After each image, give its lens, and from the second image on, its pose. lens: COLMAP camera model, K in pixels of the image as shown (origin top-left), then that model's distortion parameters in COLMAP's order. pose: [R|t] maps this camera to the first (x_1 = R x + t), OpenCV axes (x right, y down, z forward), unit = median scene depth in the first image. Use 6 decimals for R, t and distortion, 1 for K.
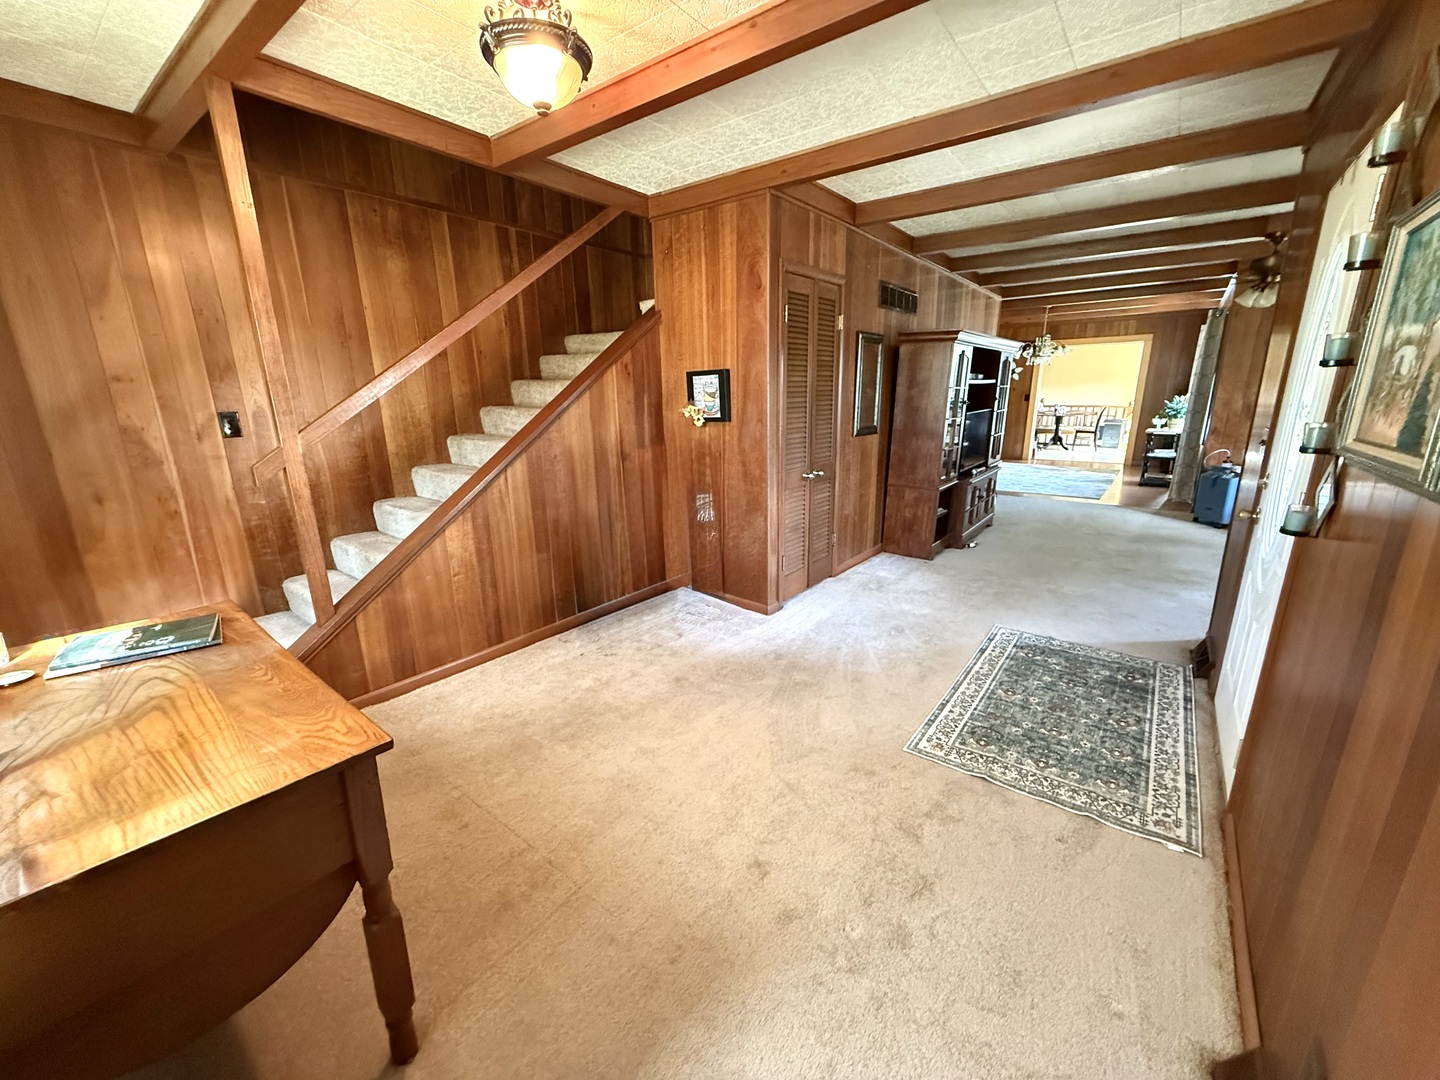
lens RADIAL K [[572.6, 0, 716.5], [0, 572.6, 536.9], [0, 0, 1]] dist [-0.000735, 0.000079]
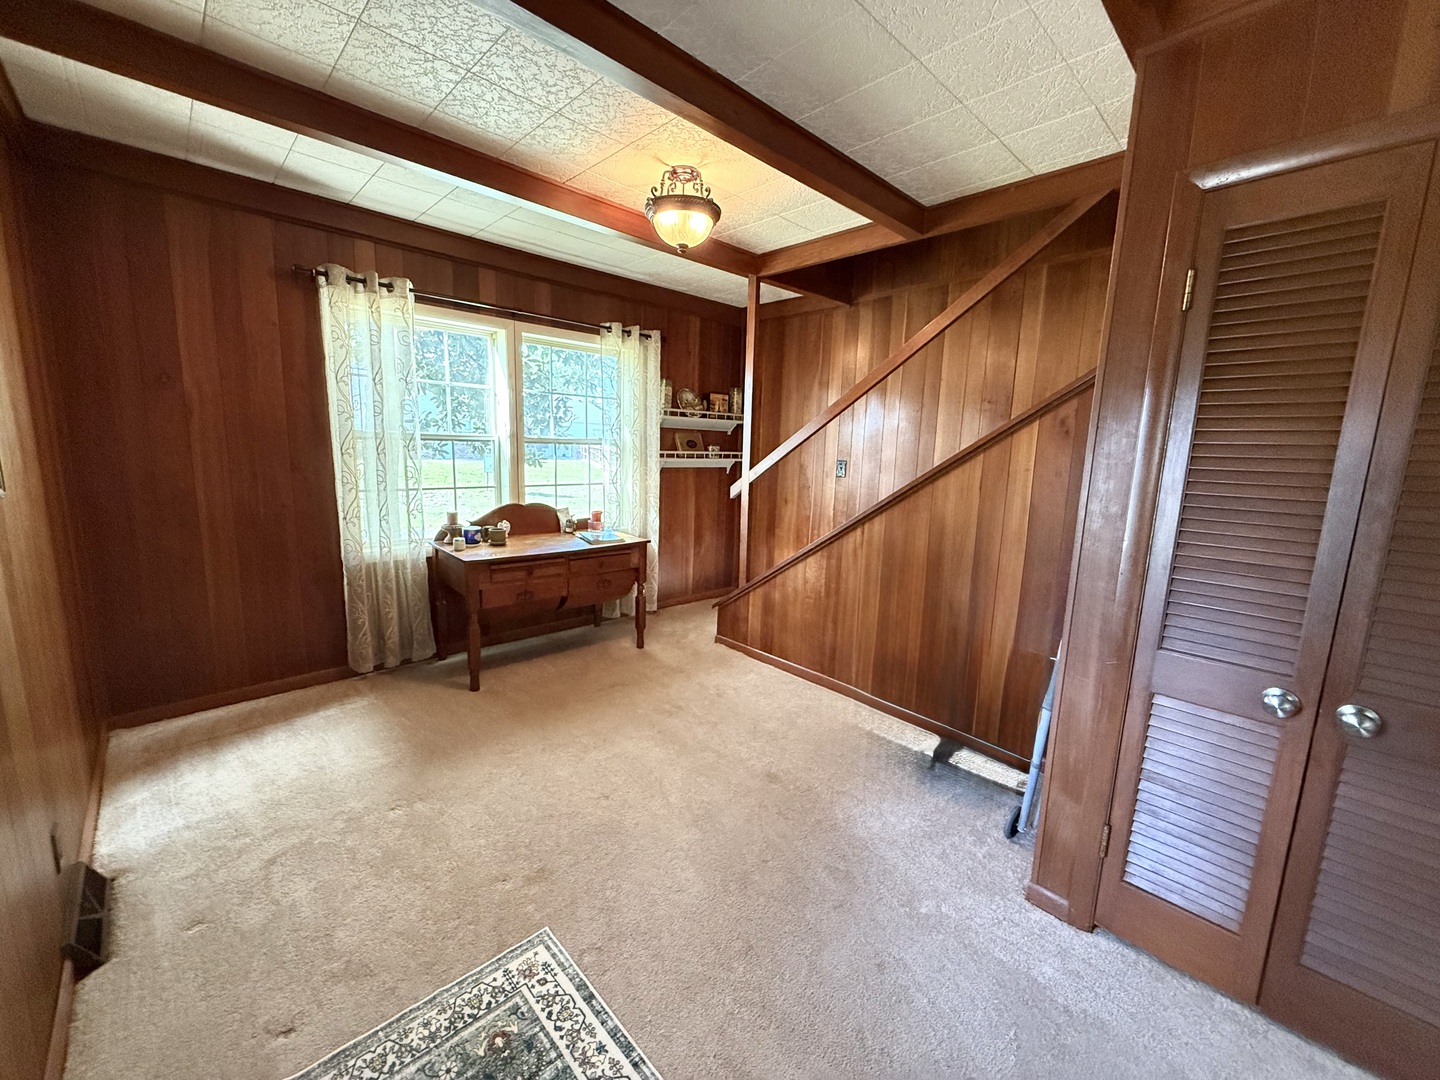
lens RADIAL K [[572.6, 0, 714.1], [0, 572.6, 542.6], [0, 0, 1]] dist [-0.000735, 0.000079]
pose [[-0.155080, 0.168631, -0.973403, 0.865022], [-0.274536, 0.939156, 0.206437, -0.280286], [0.948989, 0.299248, -0.099349, 1.058927]]
